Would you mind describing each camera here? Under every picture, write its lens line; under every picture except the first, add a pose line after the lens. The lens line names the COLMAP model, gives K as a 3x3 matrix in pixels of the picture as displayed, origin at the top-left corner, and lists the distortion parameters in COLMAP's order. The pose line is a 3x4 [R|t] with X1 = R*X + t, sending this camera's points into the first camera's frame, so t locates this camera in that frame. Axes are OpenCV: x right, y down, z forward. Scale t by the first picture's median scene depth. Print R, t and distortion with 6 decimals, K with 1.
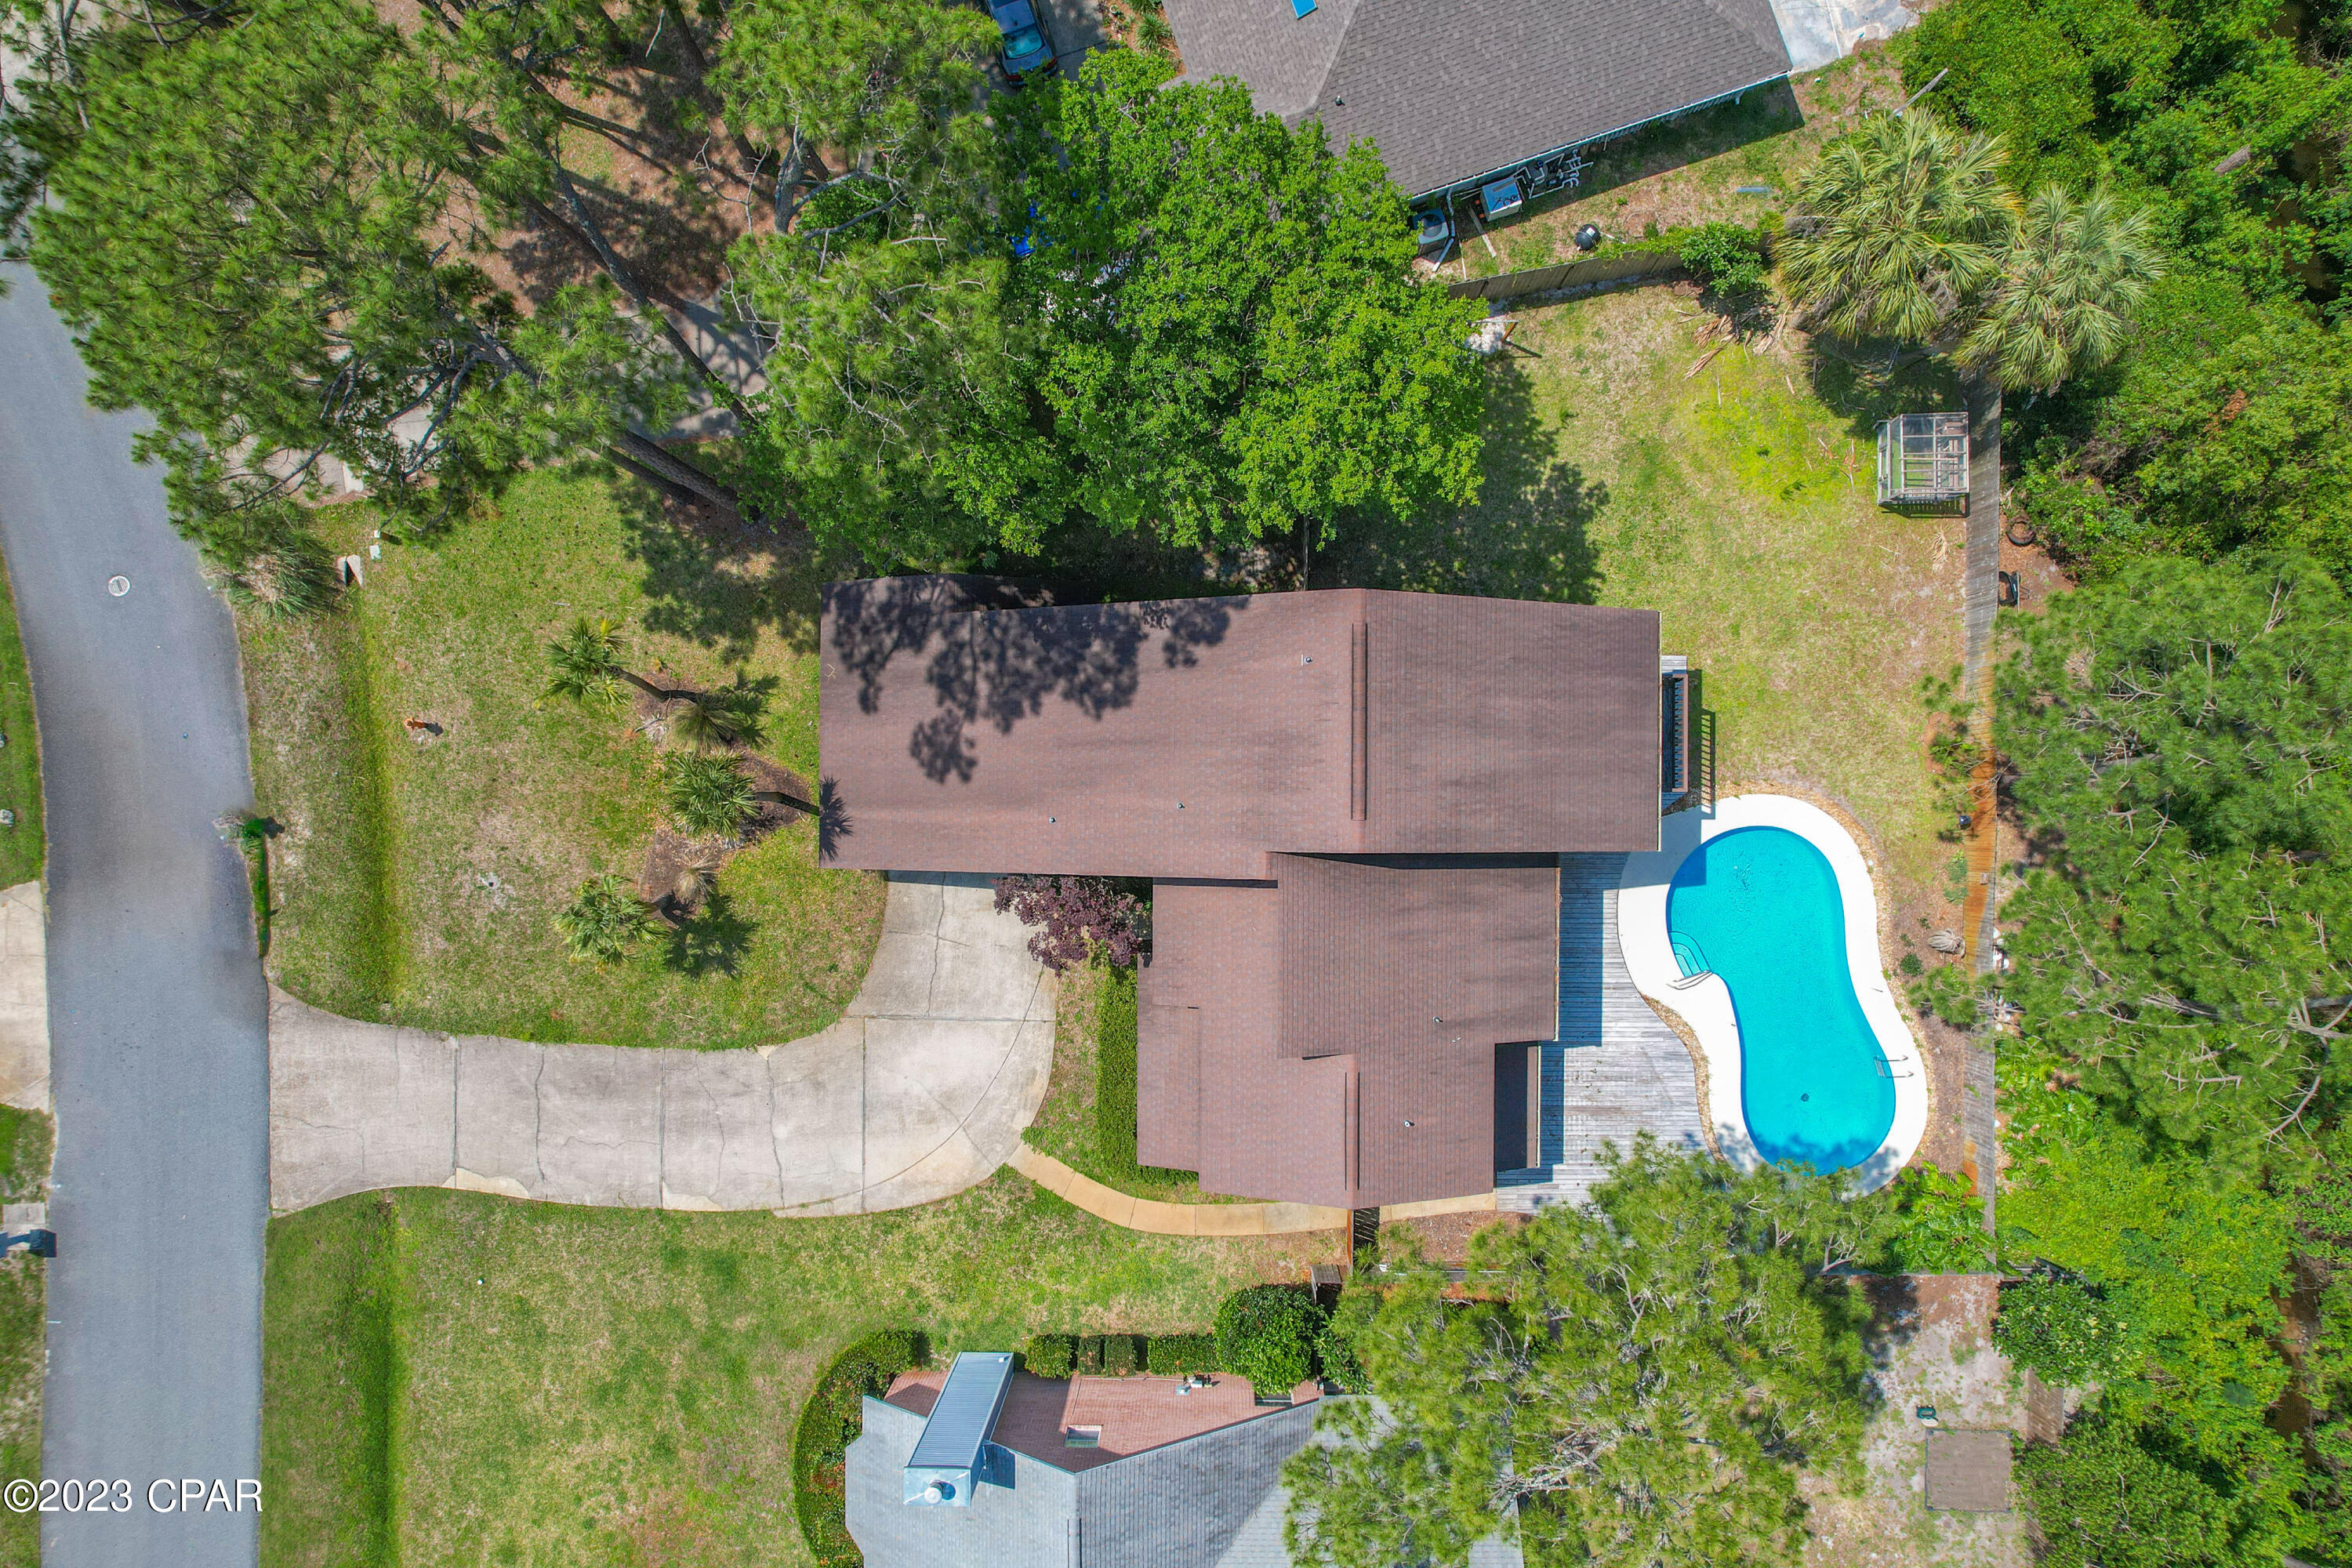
lens RADIAL K [[1606.0, 0, 1239.0], [0, 1606.0, 785.4], [0, 0, 1]] dist [-0.003678, -0.234680]
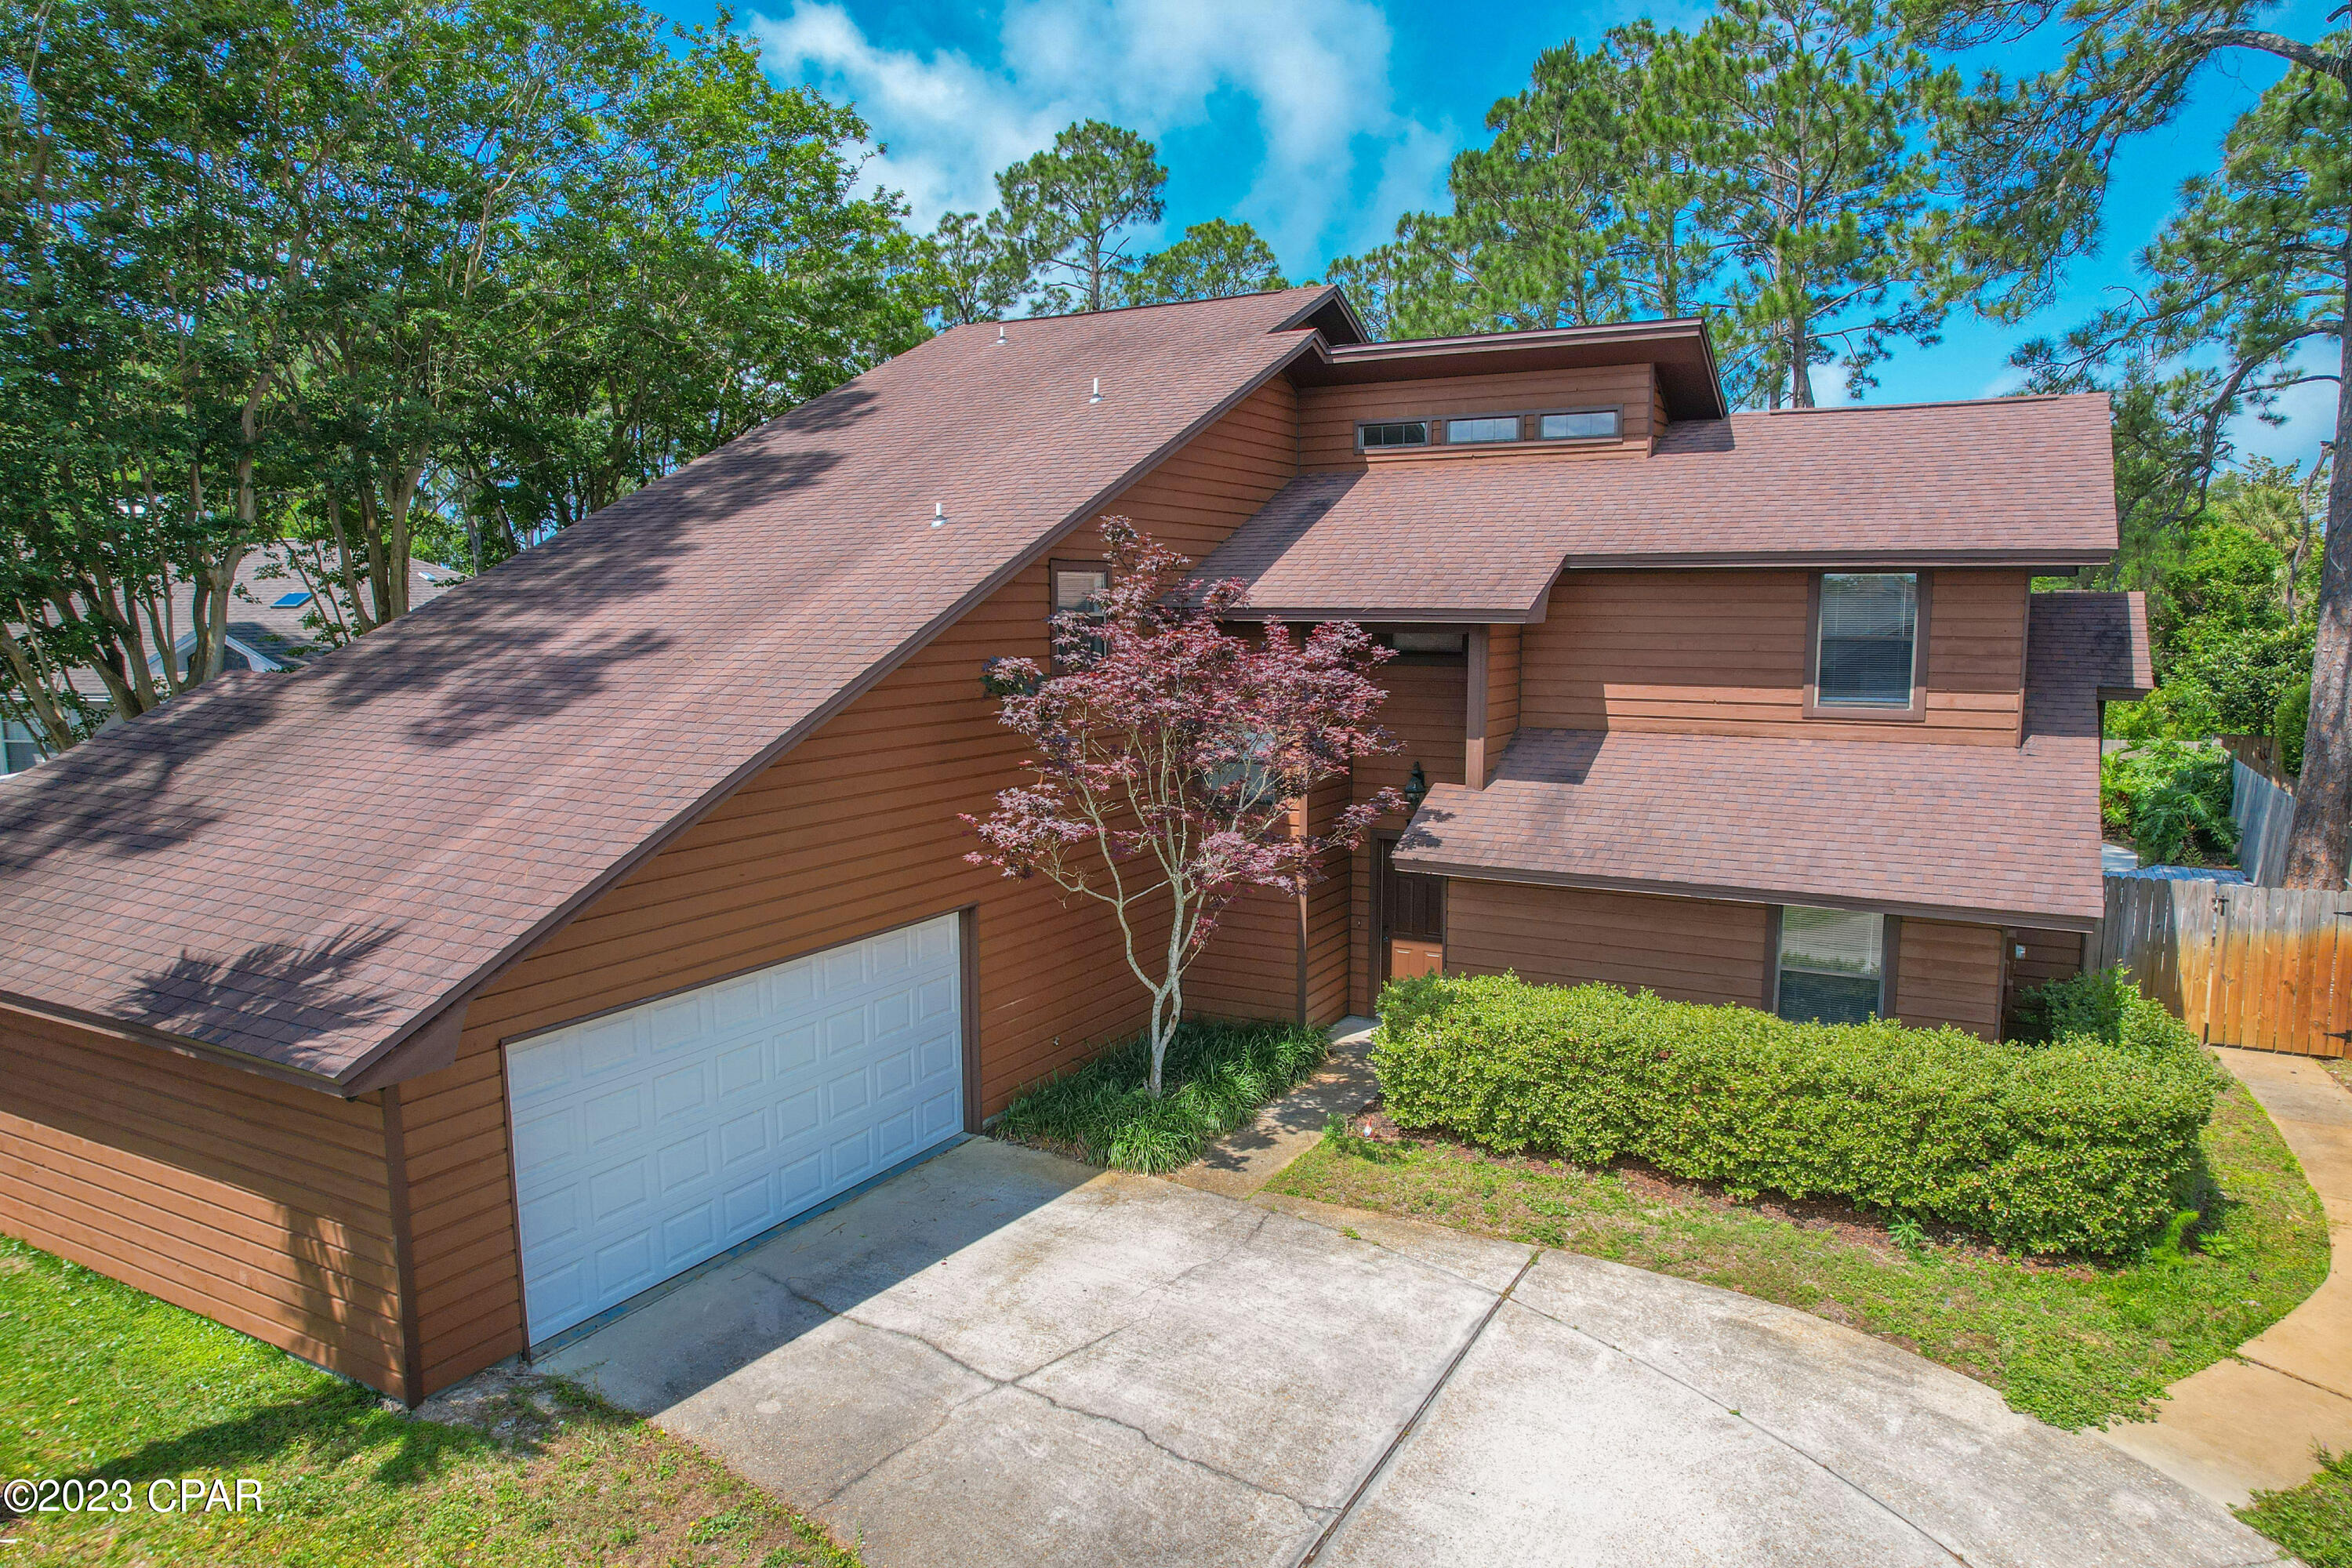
lens RADIAL K [[1505.4, 0, 1181.1], [0, 1505.4, 777.4], [0, 0, 1]] dist [-0.069981, 0.059671]
pose [[0.482970, -0.105591, 0.869247, -0.343781], [0.875524, 0.074178, -0.477446, 0.205631], [-0.014066, 0.991639, 0.128273, 0.900982]]
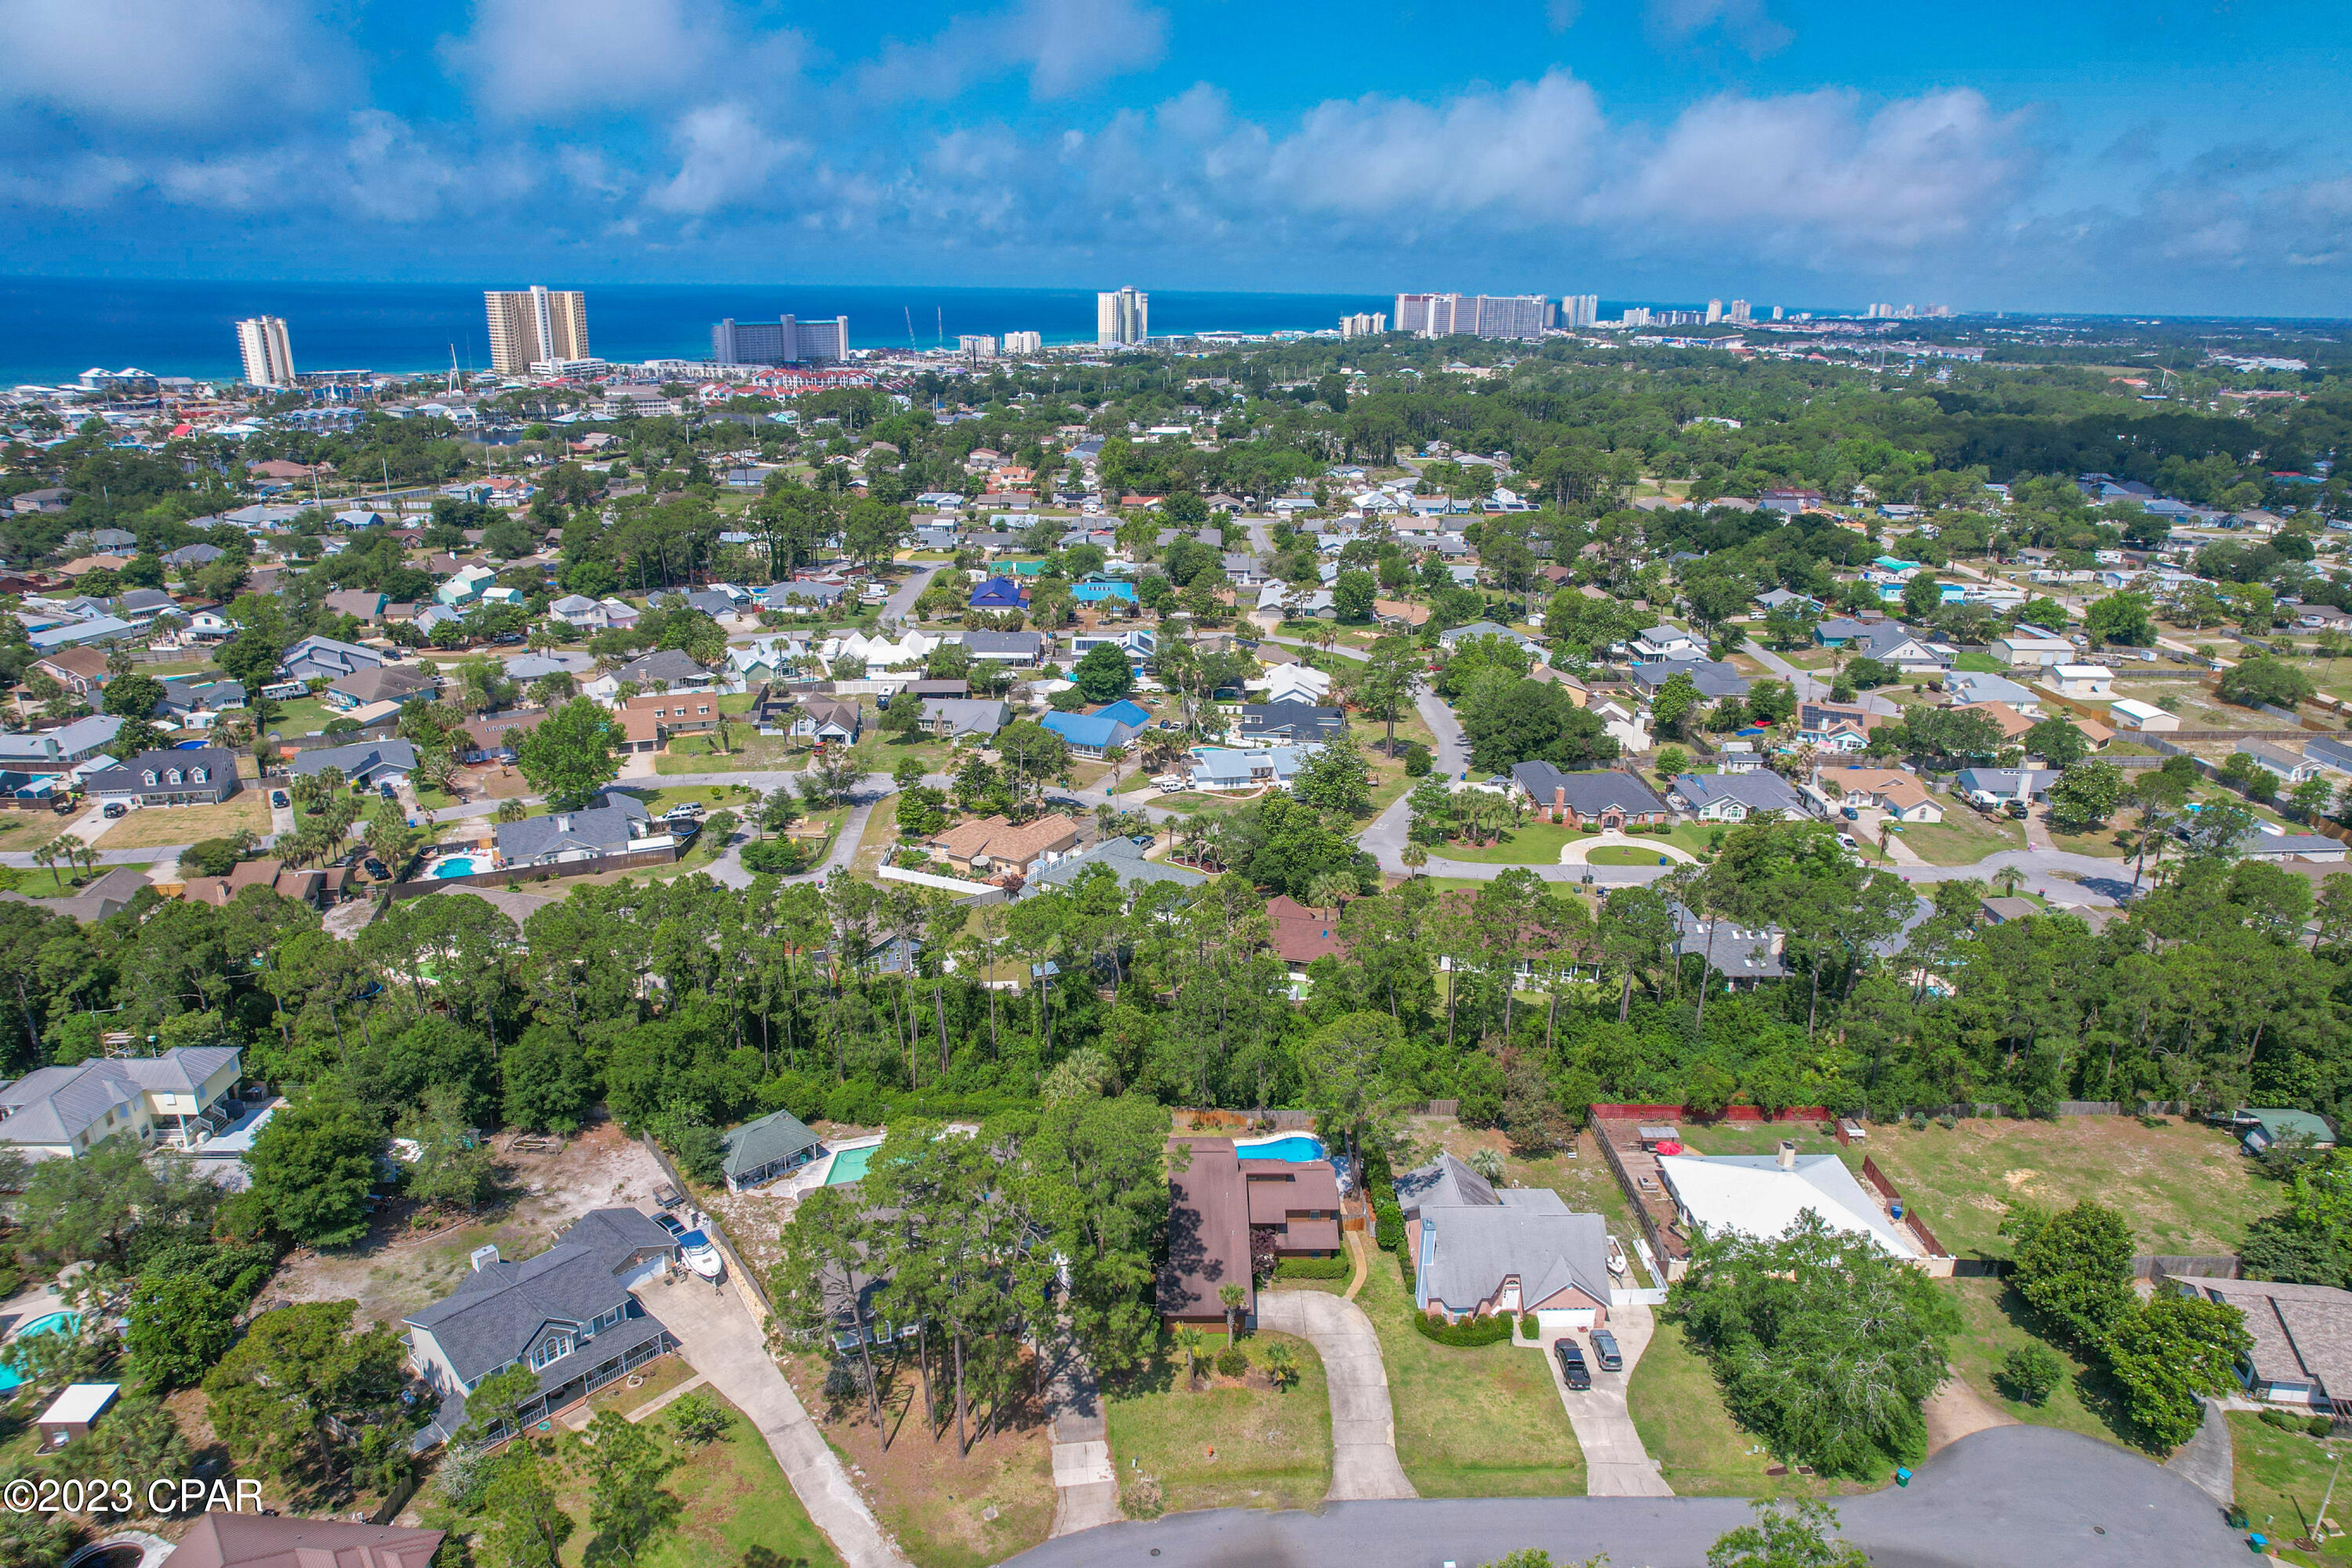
lens RADIAL K [[1502.9, 0, 1182.9], [0, 1502.9, 792.5], [0, 0, 1]] dist [-0.065497, 0.060960]
pose [[-0.032800, -0.317100, 0.947825, -2.426316], [0.999071, 0.016115, 0.039965, -0.193566], [-0.027947, 0.948255, 0.316276, -0.732025]]
